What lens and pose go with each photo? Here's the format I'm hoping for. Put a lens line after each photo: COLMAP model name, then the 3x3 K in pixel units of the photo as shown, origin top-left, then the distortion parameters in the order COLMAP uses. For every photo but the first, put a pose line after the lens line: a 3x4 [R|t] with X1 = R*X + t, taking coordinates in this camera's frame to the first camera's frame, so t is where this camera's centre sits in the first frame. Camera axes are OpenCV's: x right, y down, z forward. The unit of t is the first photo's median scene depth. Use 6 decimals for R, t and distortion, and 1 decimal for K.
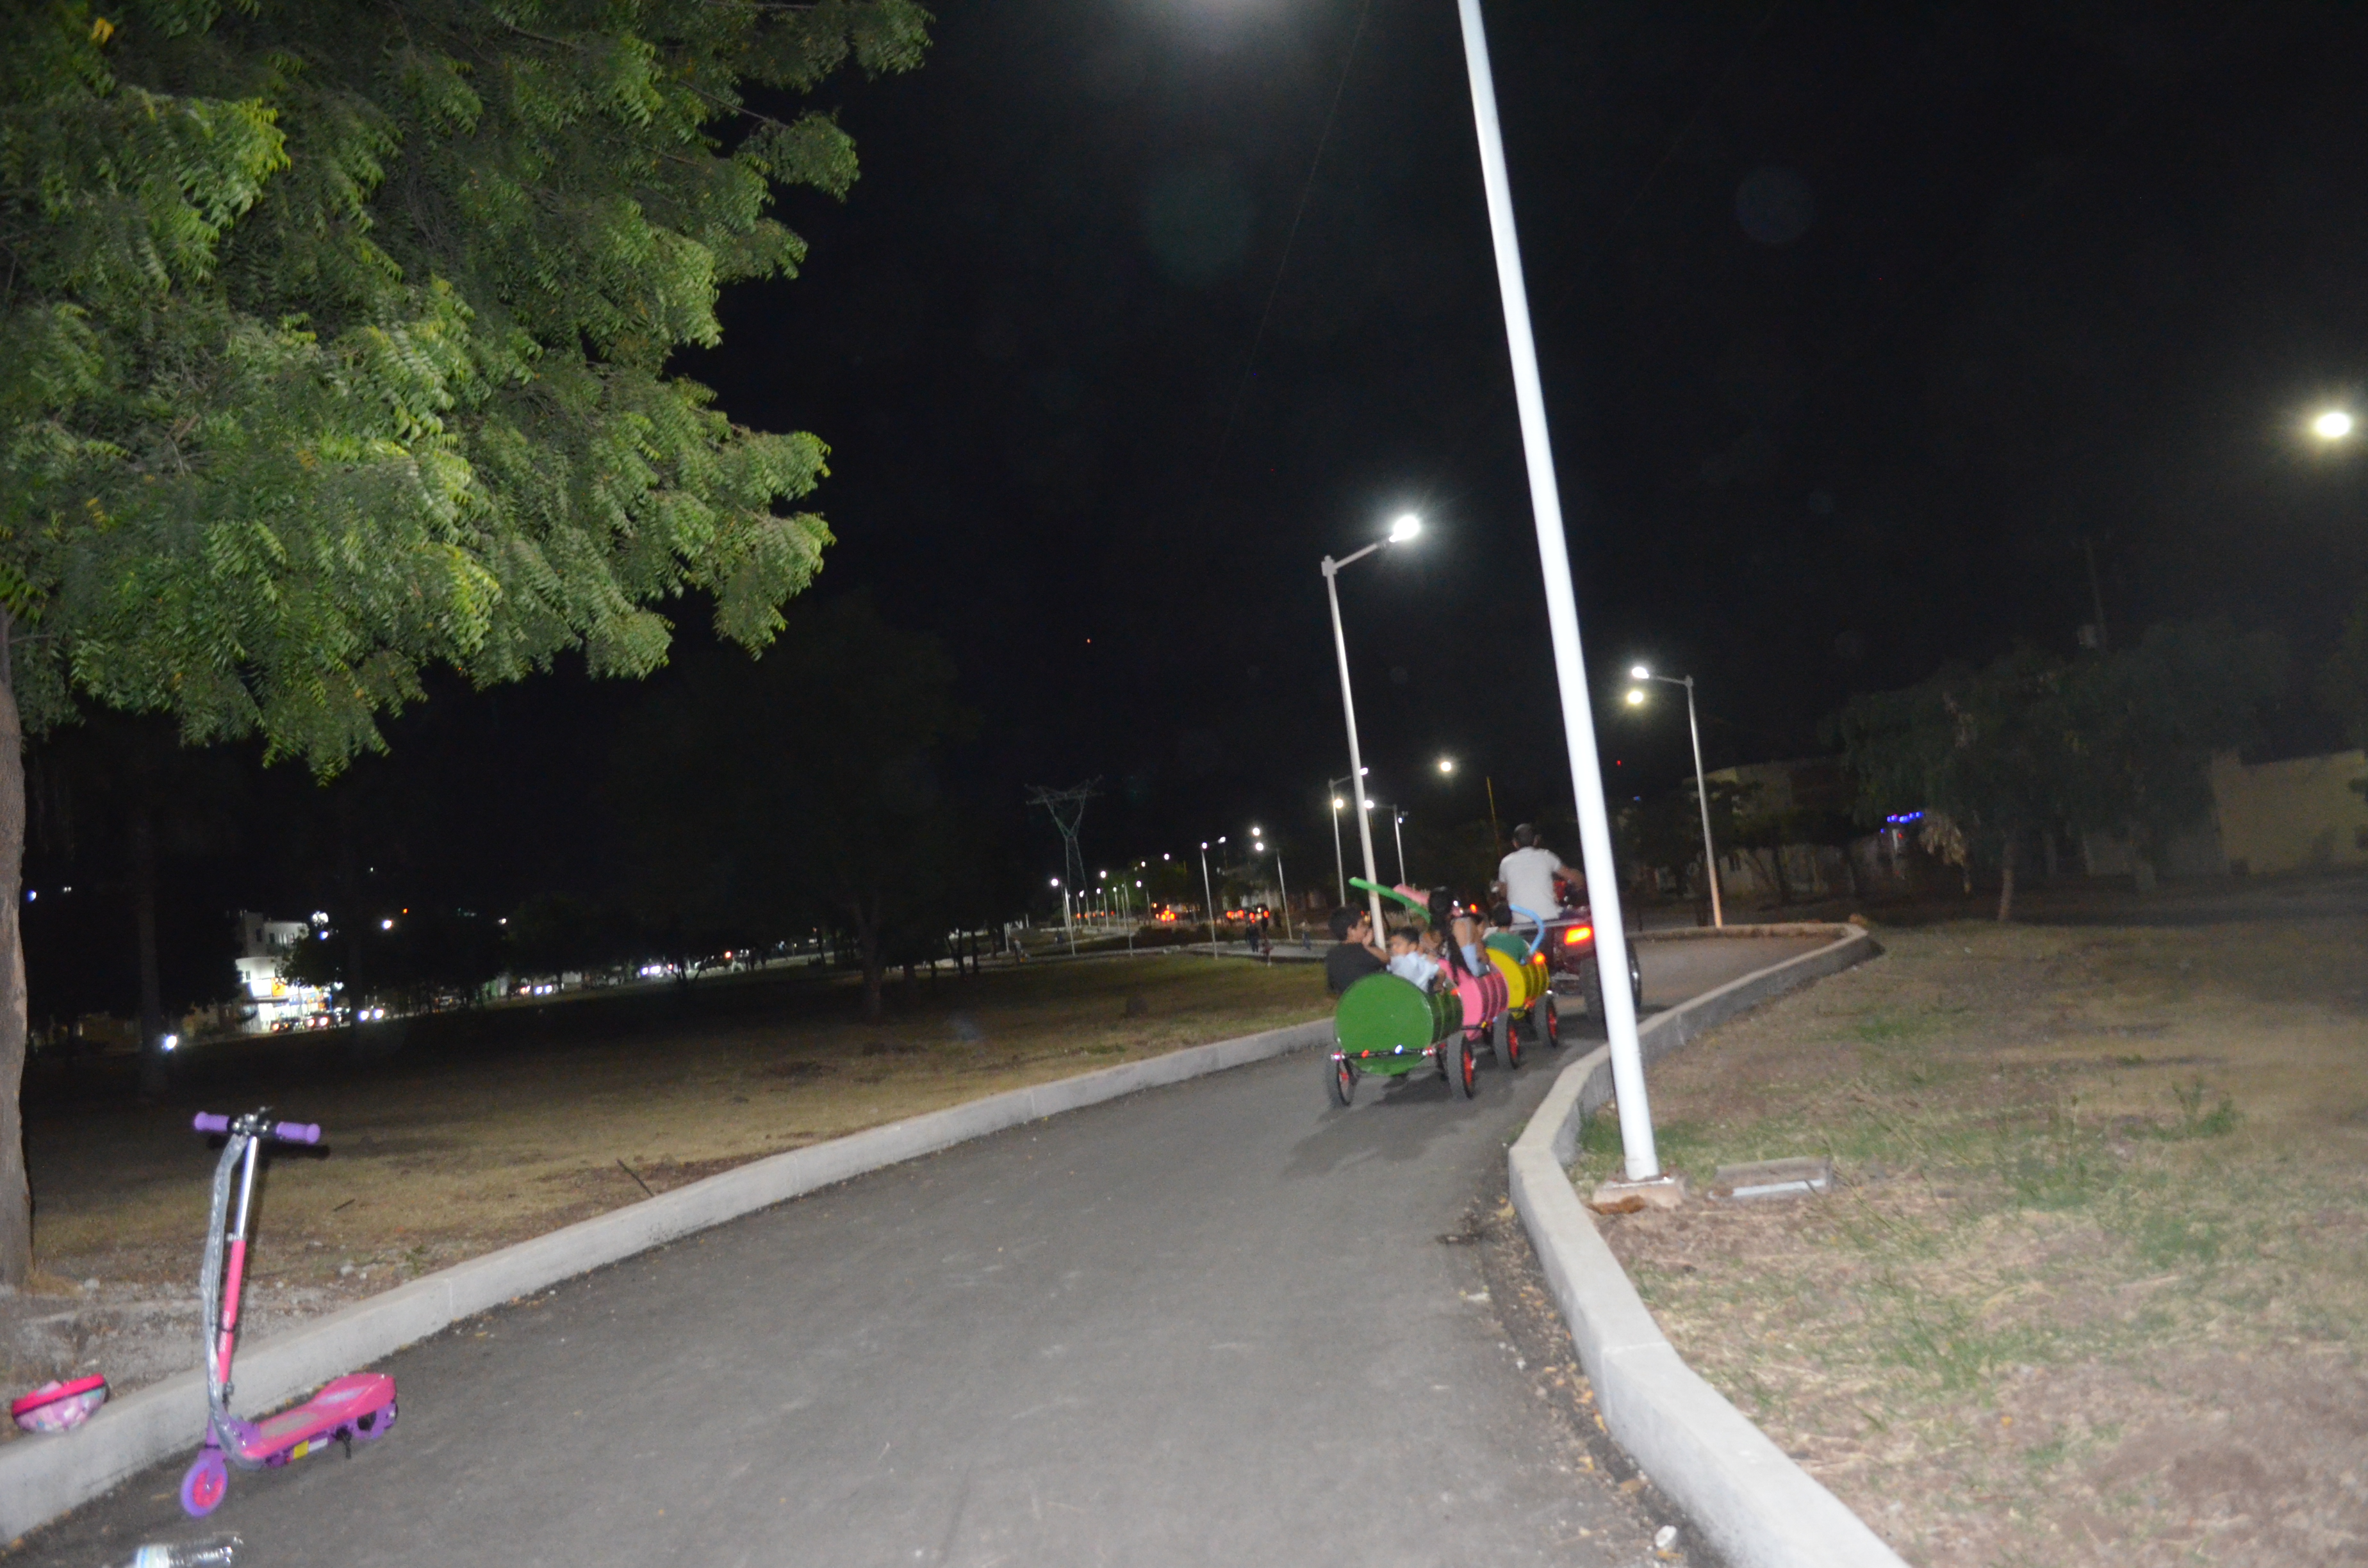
lens RADIAL K [[1884.3, 0, 1198.5], [0, 1884.3, 803.1], [0, 0, 1]] dist [-0.078376, 0.014341]
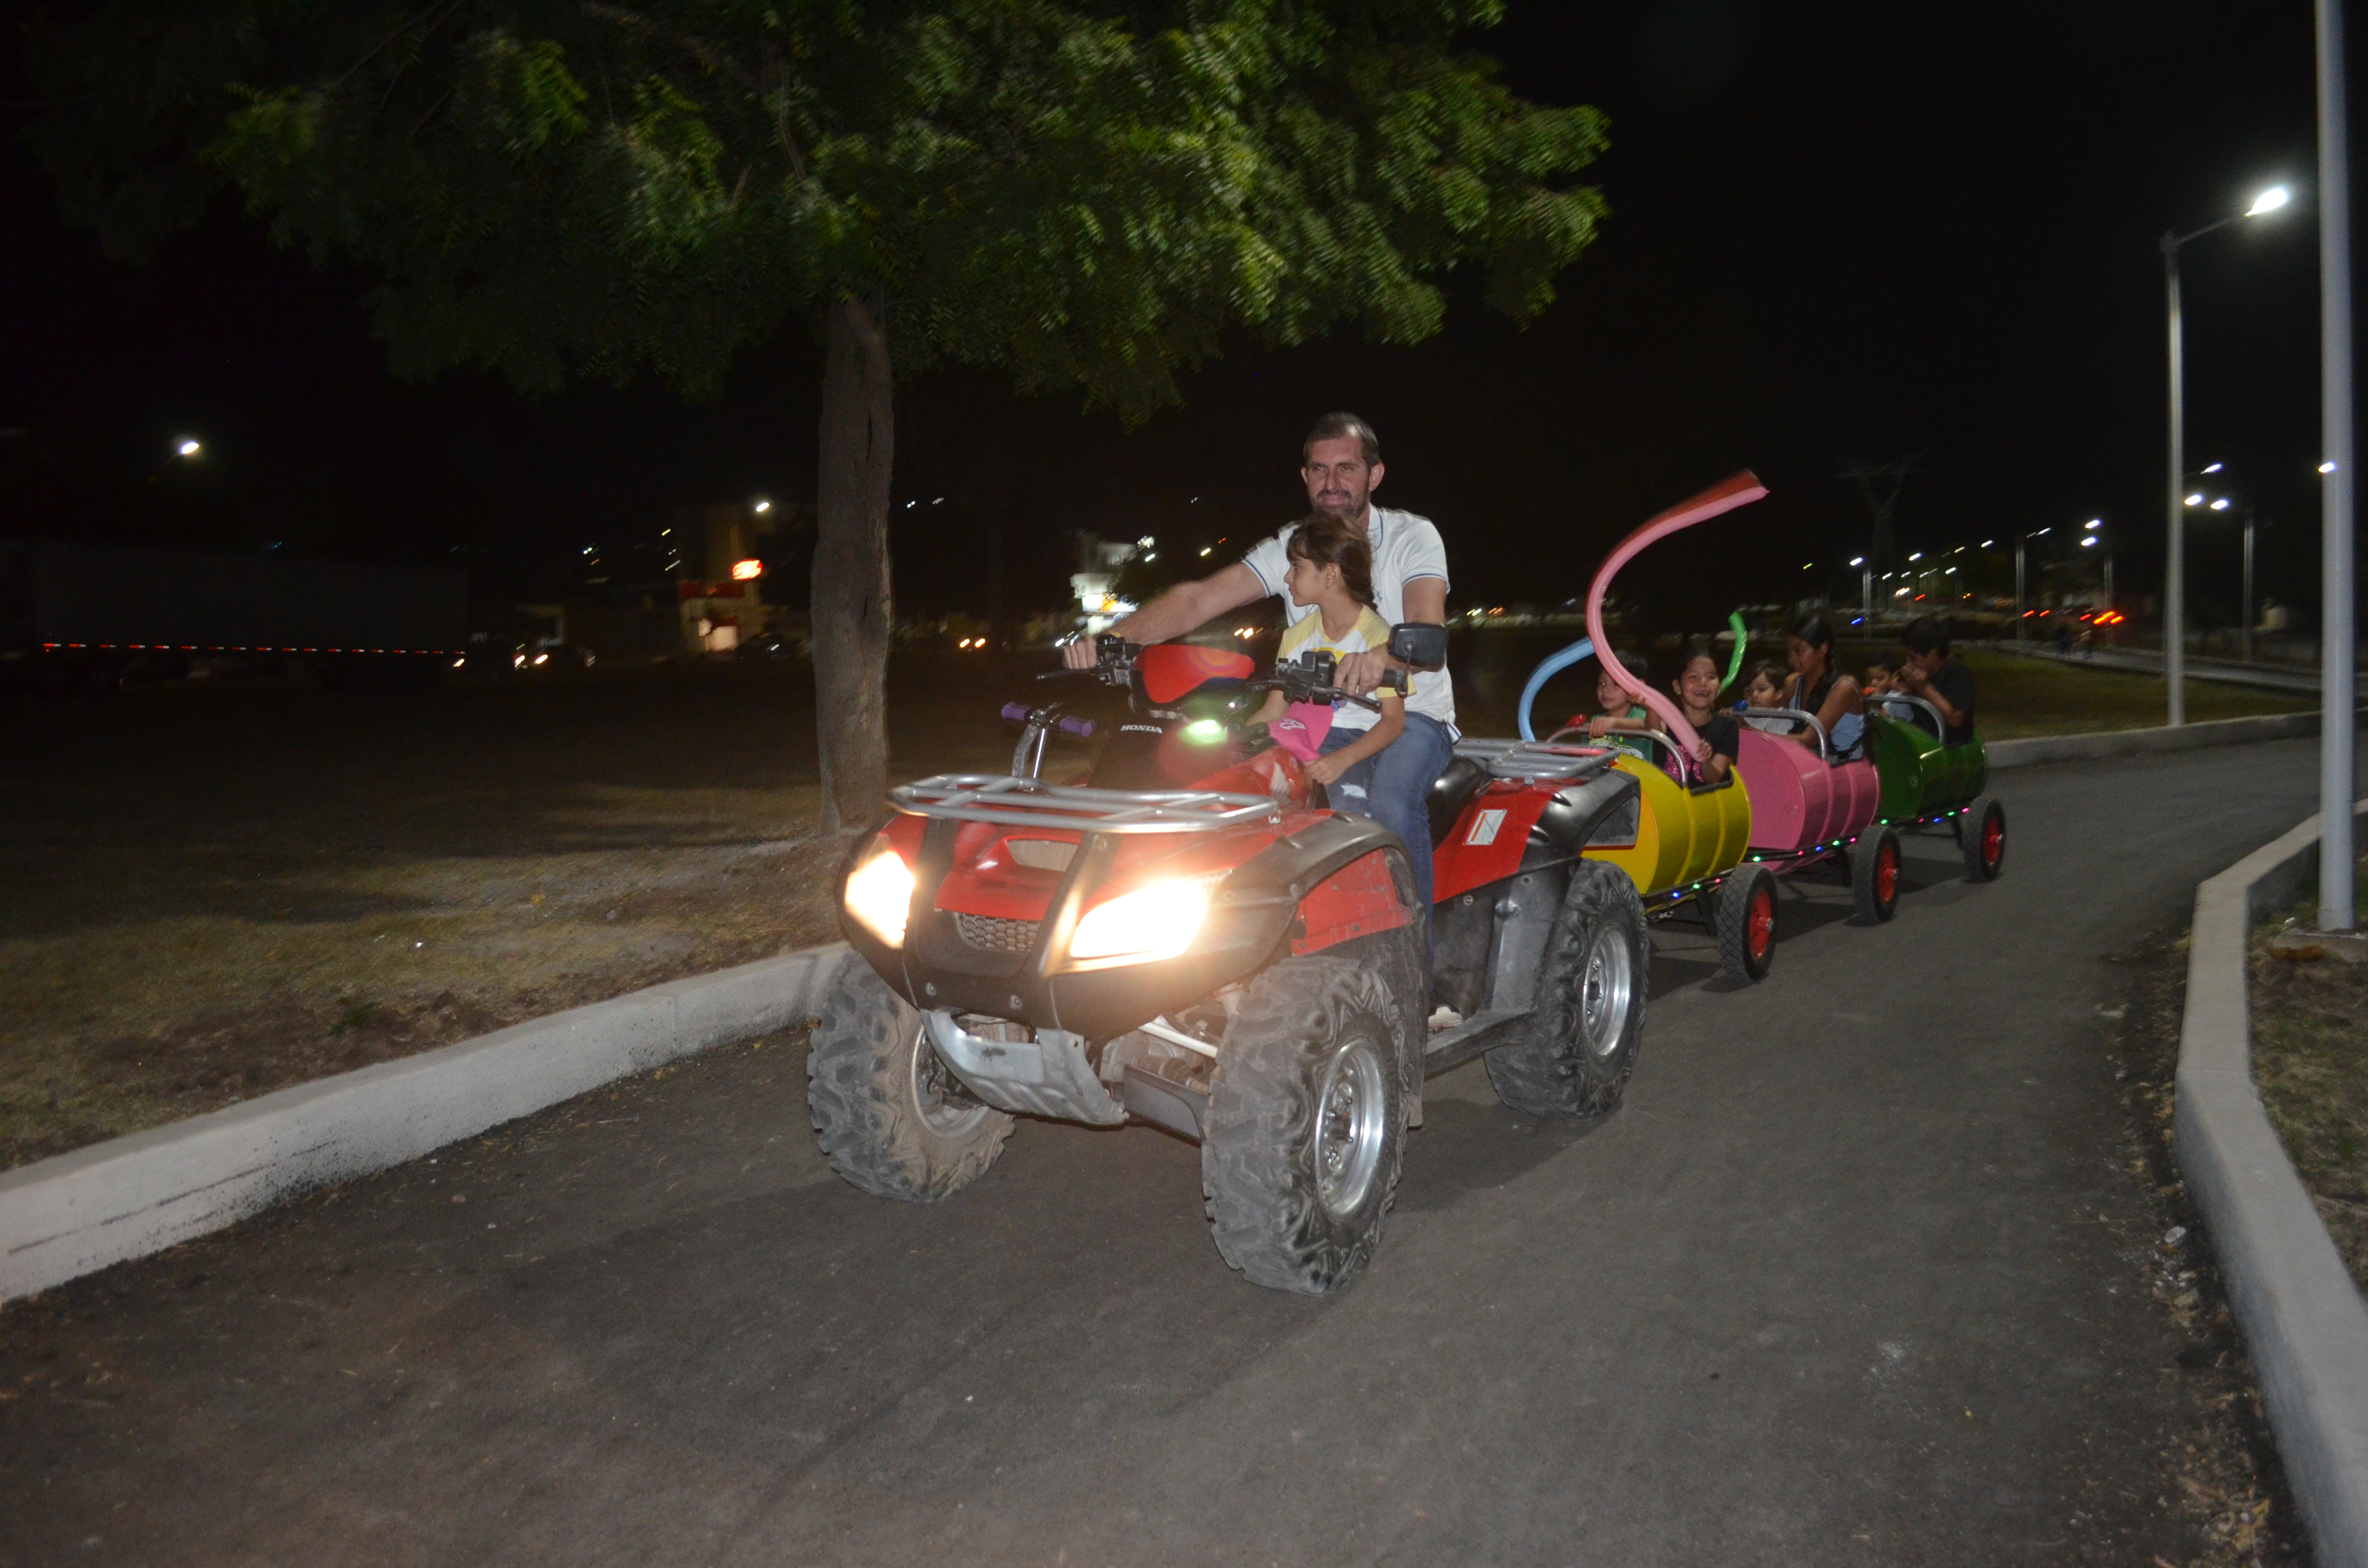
lens RADIAL K [[1884.3, 0, 1198.5], [0, 1884.3, 803.1], [0, 0, 1]] dist [-0.078376, 0.014341]
pose [[0.912160, 0.126135, -0.389942, 0.044464], [-0.053799, 0.980079, 0.191182, -0.009395], [0.406289, -0.153410, 0.900775, -0.059285]]
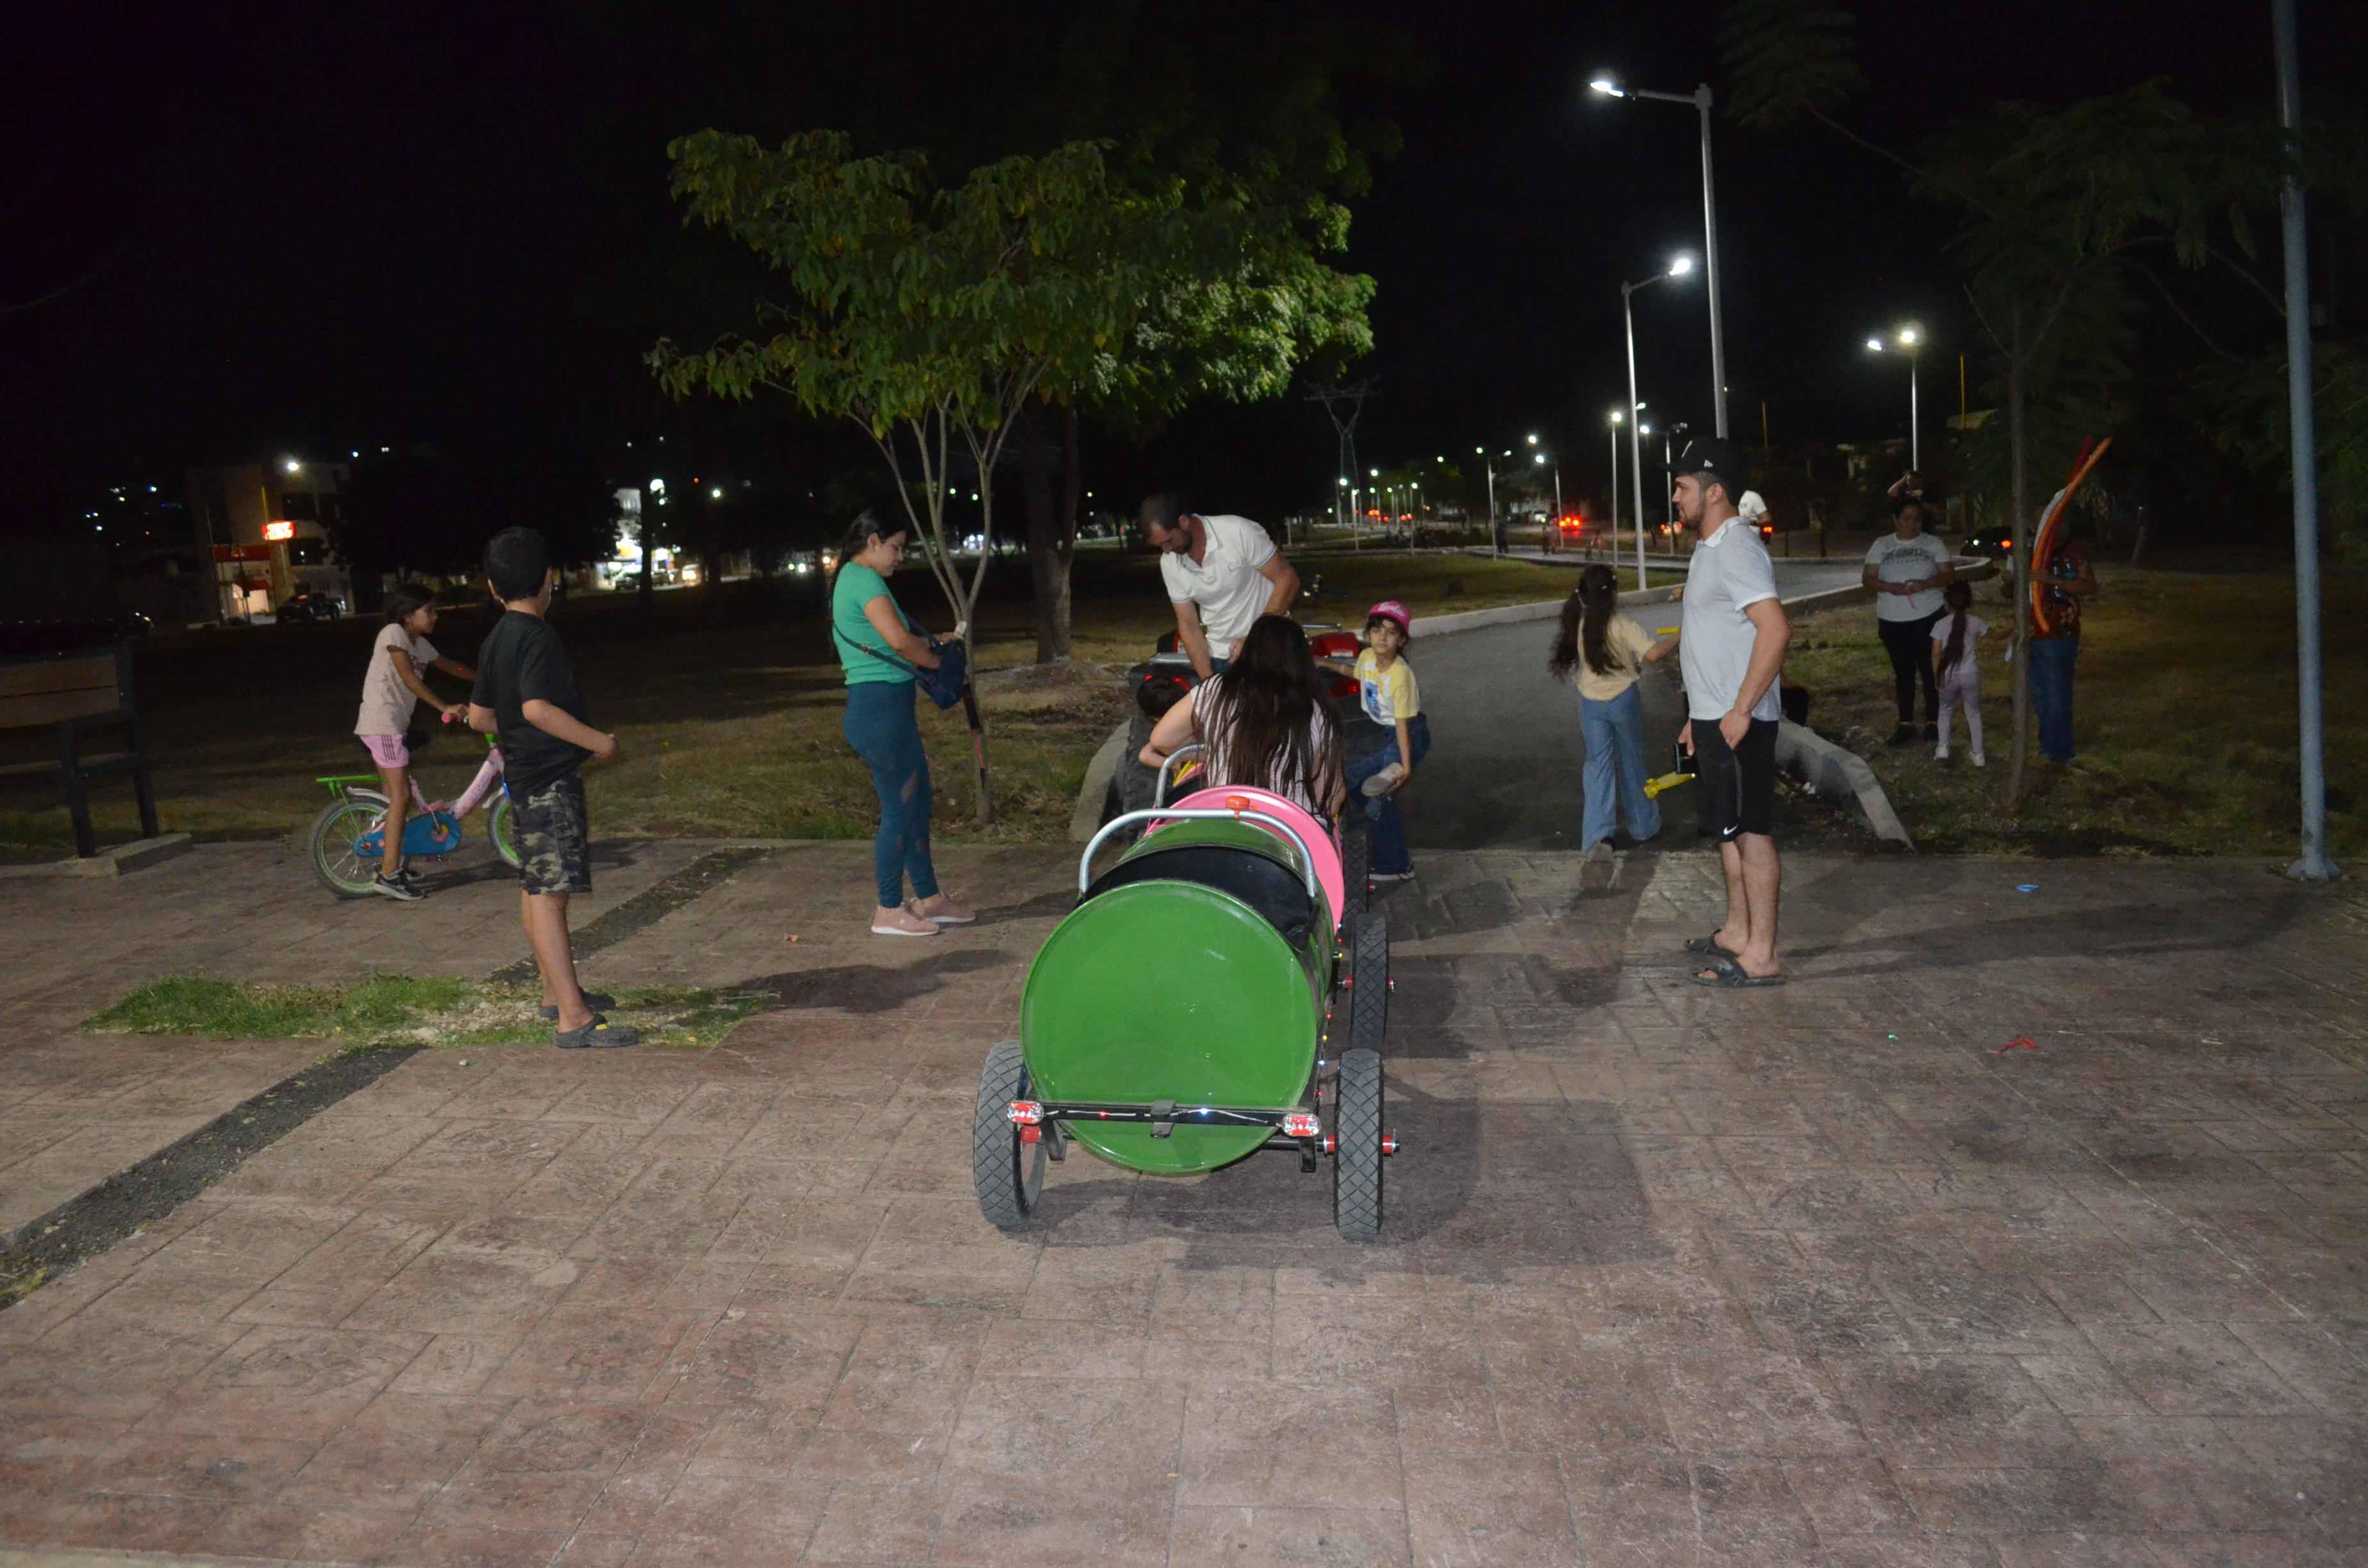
lens RADIAL K [[1884.3, 0, 1198.5], [0, 1884.3, 803.1], [0, 0, 1]] dist [-0.078376, 0.014341]
pose [[0.989429, 0.066928, -0.128648, -0.103247], [-0.038154, 0.976017, 0.214324, -0.077554], [0.139907, -0.207150, 0.968254, -1.183808]]
